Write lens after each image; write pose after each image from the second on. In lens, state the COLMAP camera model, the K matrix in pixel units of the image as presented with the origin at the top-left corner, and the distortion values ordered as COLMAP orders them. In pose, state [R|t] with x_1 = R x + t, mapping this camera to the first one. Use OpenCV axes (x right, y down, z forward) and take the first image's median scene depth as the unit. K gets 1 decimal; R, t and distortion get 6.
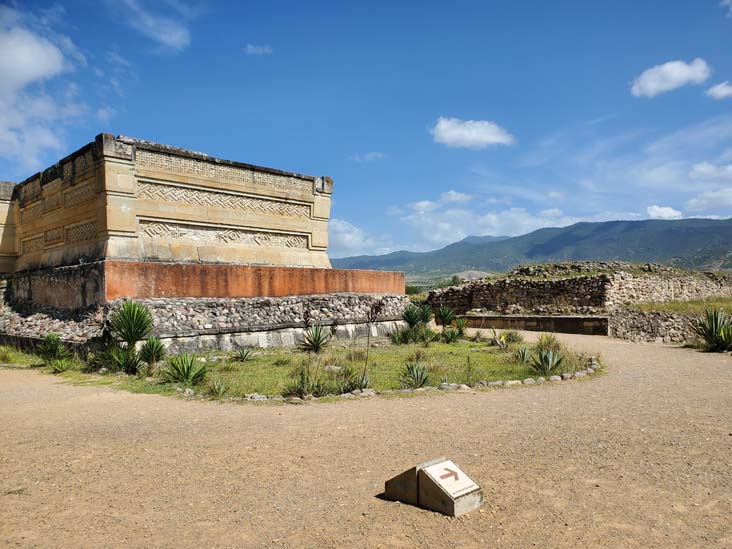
lens RADIAL K [[571.7, 0, 368.8], [0, 571.7, 292.5], [0, 0, 1]] dist [0.072941, -0.137493]
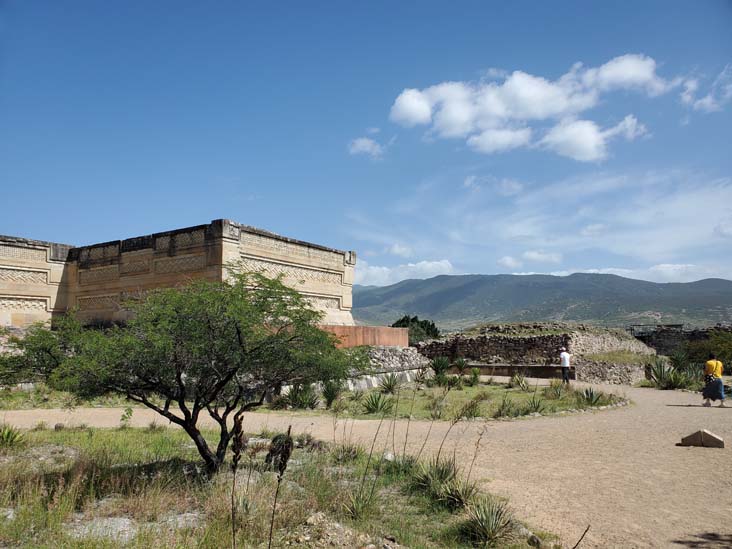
lens RADIAL K [[566.1, 0, 366.0], [0, 566.1, 274.5], [0, 0, 1]] dist [0.099311, -0.133359]
pose [[0.976731, 0.028734, 0.212532, -0.331355], [-0.003988, 0.993246, -0.115957, -0.011365], [-0.214429, 0.112411, 0.970249, -0.203917]]
